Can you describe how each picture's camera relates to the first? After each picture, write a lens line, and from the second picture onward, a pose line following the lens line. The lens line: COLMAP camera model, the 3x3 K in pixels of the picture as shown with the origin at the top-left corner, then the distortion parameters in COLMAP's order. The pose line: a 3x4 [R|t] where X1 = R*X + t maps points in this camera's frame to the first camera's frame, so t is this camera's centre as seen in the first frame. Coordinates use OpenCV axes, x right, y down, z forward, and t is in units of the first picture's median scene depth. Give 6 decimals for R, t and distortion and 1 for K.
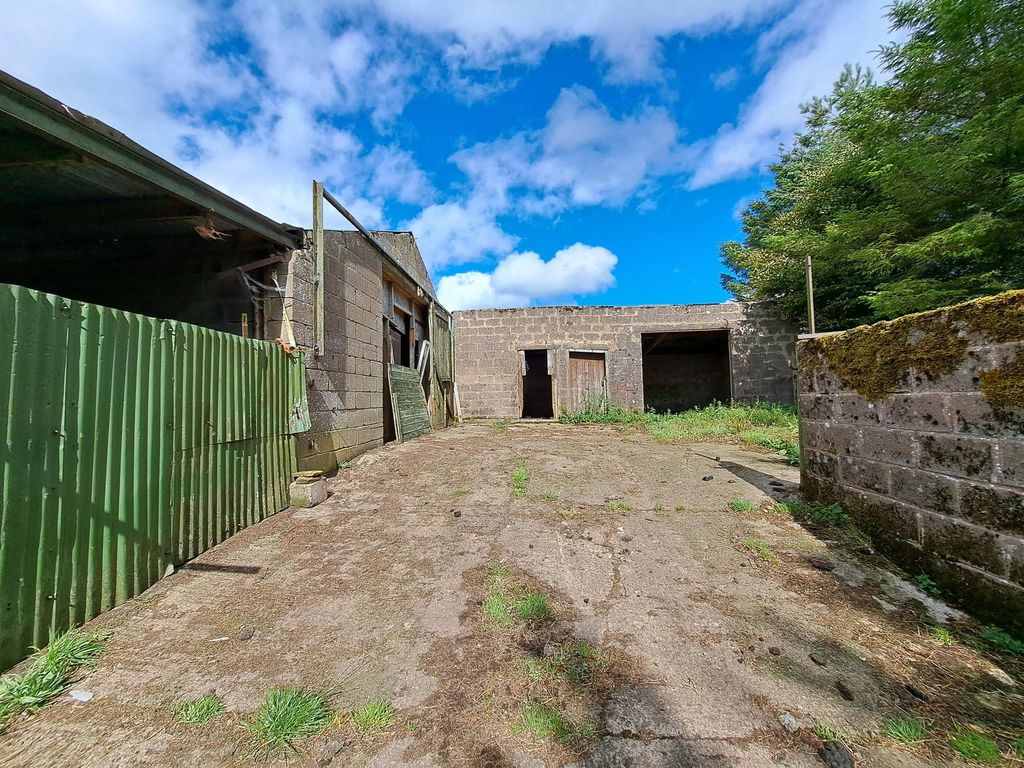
lens RADIAL K [[416.6, 0, 525.6], [0, 416.6, 383.5], [0, 0, 1]] dist [0.001397, 0.000563]
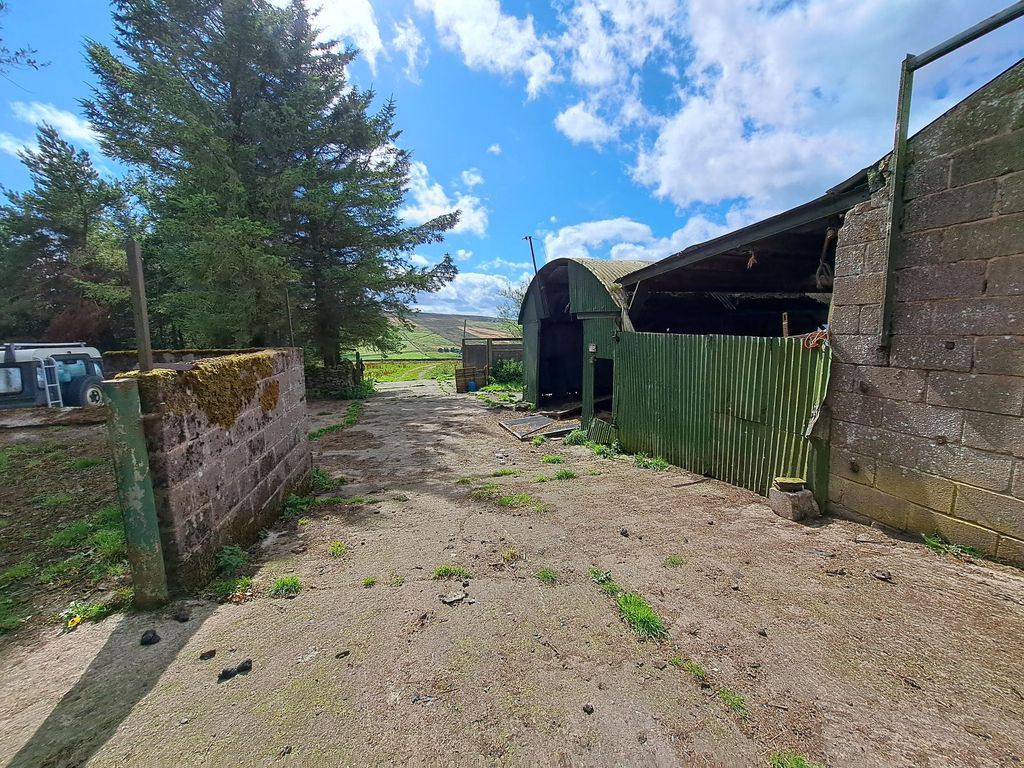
lens RADIAL K [[409.6, 0, 508.0], [0, 409.6, 378.9], [0, 0, 1]] dist [-0.000905, -0.000191]
pose [[-0.959816, 0.072030, -0.271229, 0.261871], [0.046811, 0.994052, 0.098334, -0.110202], [0.276699, 0.081686, -0.957479, 1.499667]]
